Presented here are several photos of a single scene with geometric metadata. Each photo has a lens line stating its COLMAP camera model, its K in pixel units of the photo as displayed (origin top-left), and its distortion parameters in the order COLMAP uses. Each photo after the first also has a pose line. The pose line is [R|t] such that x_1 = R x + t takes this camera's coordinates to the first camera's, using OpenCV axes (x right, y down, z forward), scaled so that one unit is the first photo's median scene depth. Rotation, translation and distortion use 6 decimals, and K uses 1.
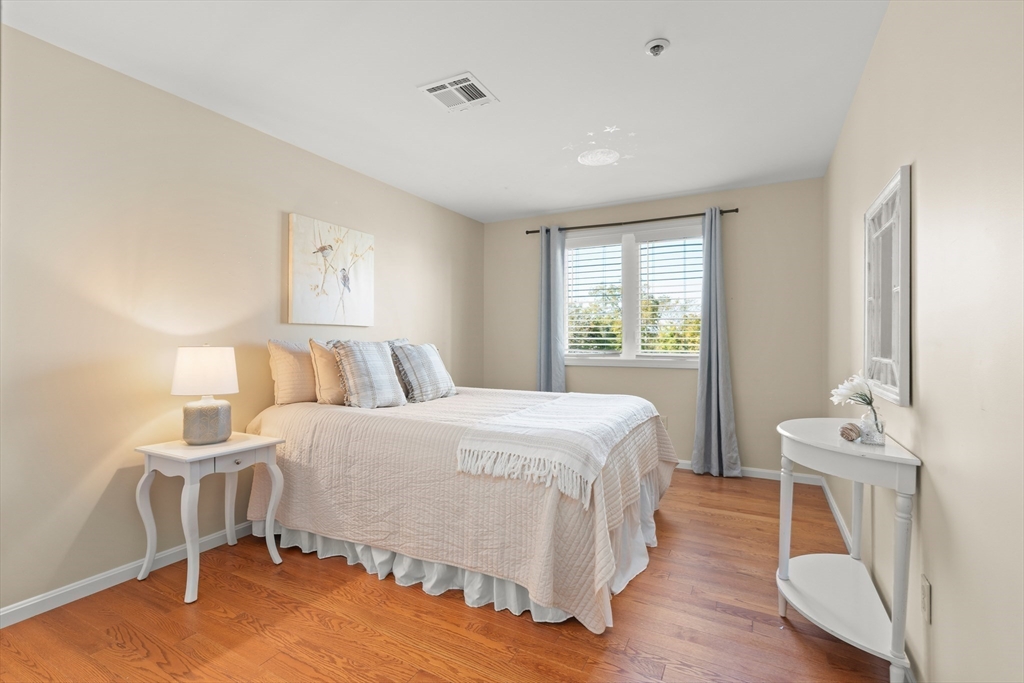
lens RADIAL K [[465.9, 0, 507.8], [0, 465.9, 336.6], [0, 0, 1]] dist [-0.003397, 0.003287]
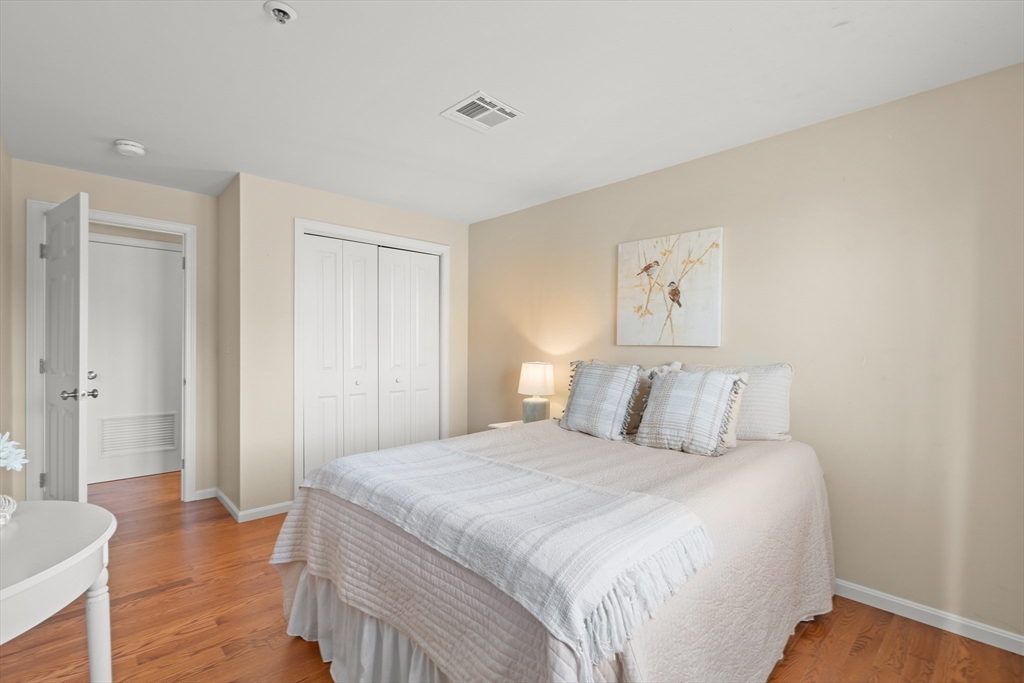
lens RADIAL K [[465.9, 0, 514.5], [0, 465.9, 350.4], [0, 0, 1]] dist [-0.003397, 0.003287]
pose [[-0.300541, 0.002781, -0.953765, 0.608888], [-0.006156, 0.999969, 0.004855, -0.019299], [0.953749, 0.007331, -0.300515, 1.025230]]
